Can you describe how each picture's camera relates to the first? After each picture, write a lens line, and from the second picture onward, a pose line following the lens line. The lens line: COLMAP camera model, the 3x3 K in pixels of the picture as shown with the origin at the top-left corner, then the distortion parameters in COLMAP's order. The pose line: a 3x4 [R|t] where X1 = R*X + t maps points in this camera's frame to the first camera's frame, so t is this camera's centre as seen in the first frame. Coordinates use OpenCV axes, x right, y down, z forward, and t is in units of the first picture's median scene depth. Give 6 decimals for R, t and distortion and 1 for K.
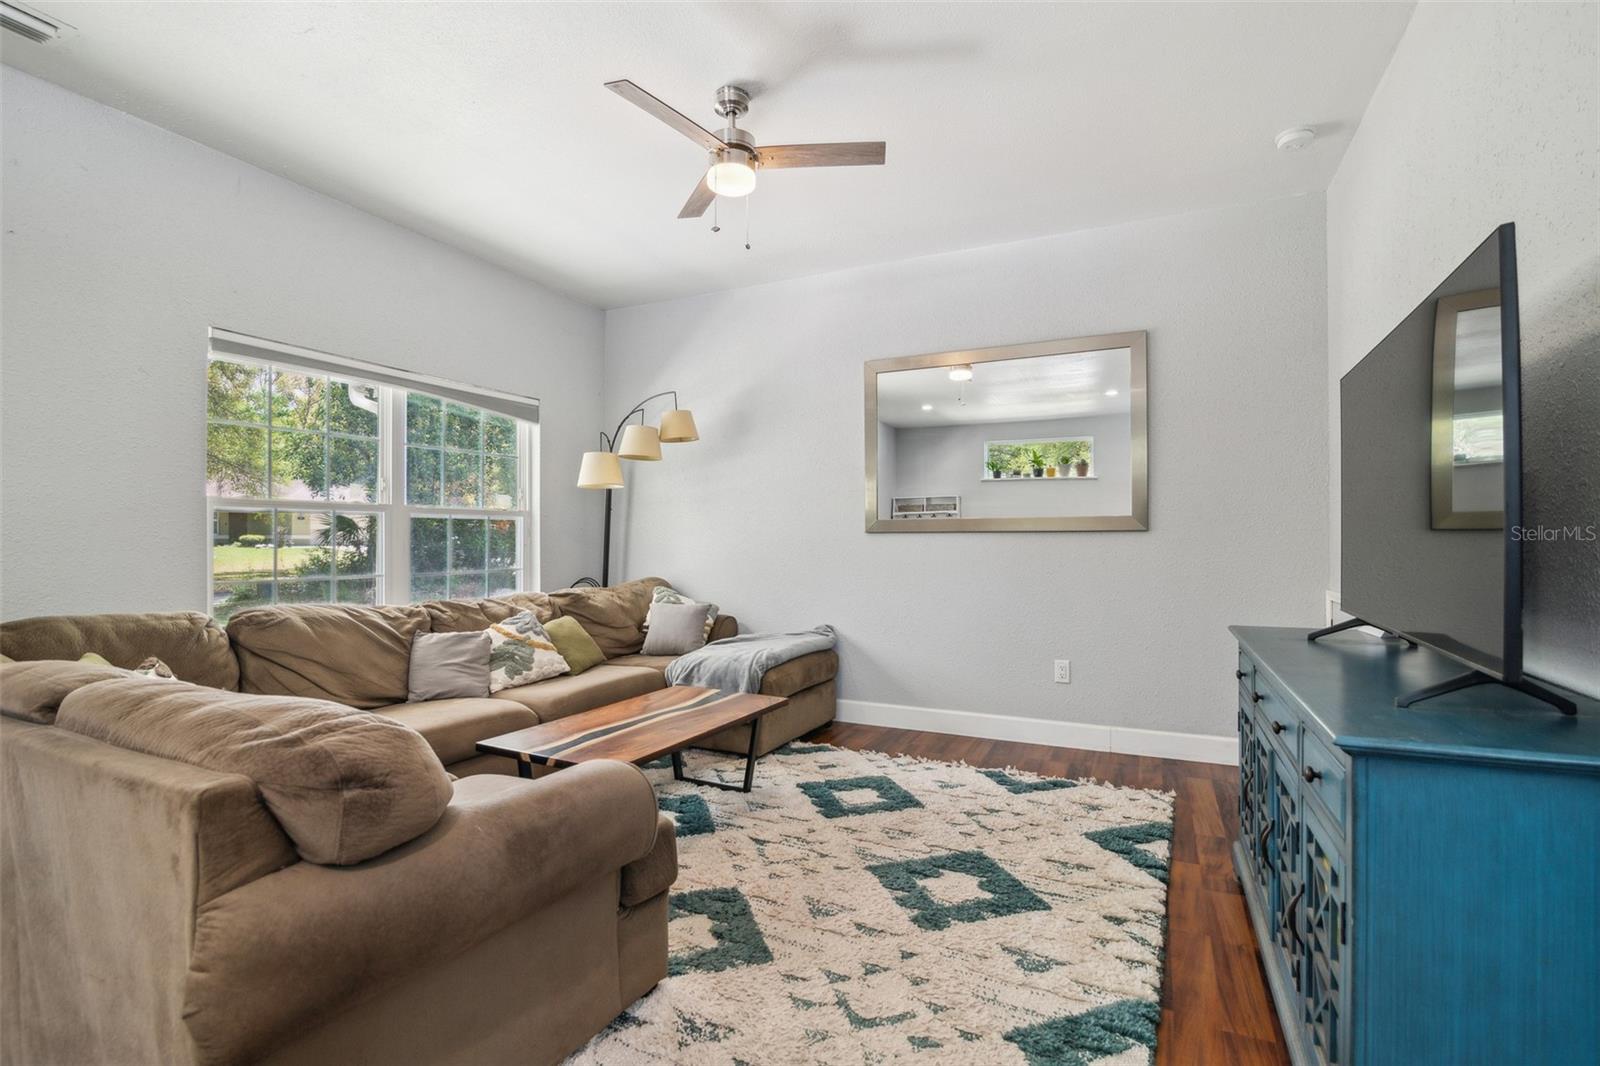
lens RADIAL K [[734.6, 0, 800.0], [0, 734.6, 533.0], [0, 0, 1]] dist [-0.015052, -0.000030]
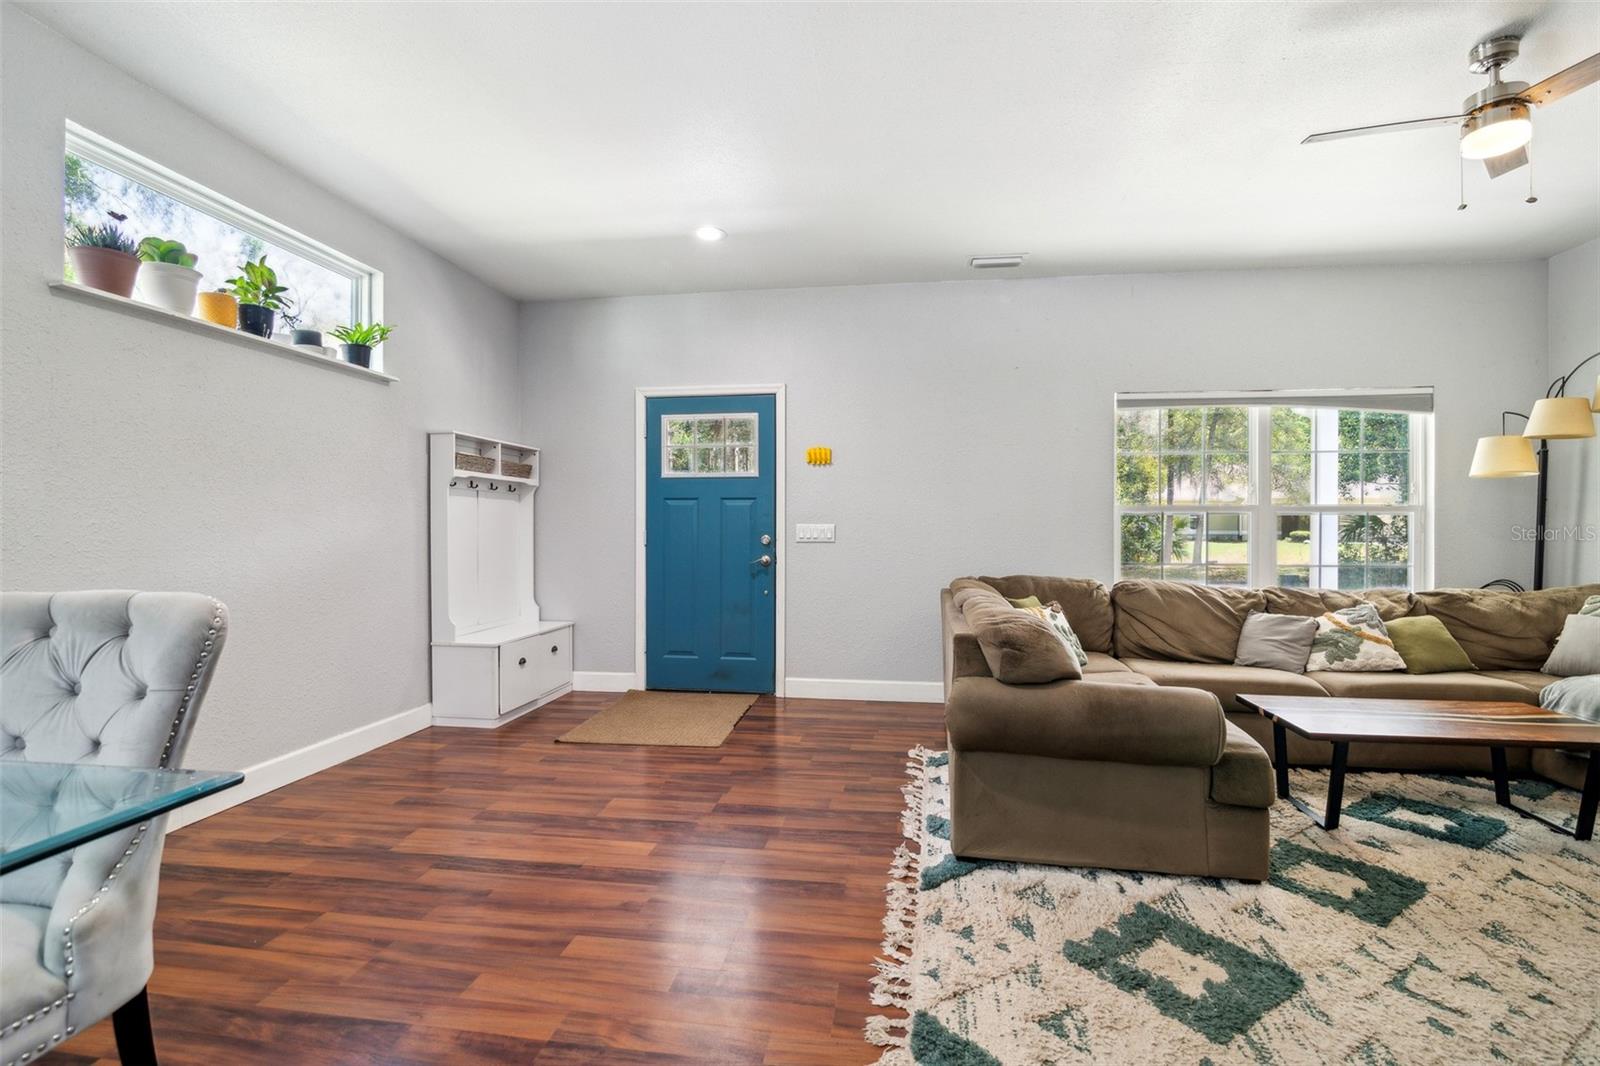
lens RADIAL K [[734.6, 0, 800.0], [0, 734.6, 533.0], [0, 0, 1]] dist [-0.015052, -0.000030]
pose [[0.294849, 0.002124, -0.955542, 0.428332], [0.003157, 0.999990, 0.003197, -0.000056], [0.955539, -0.003959, 0.294839, -0.076254]]
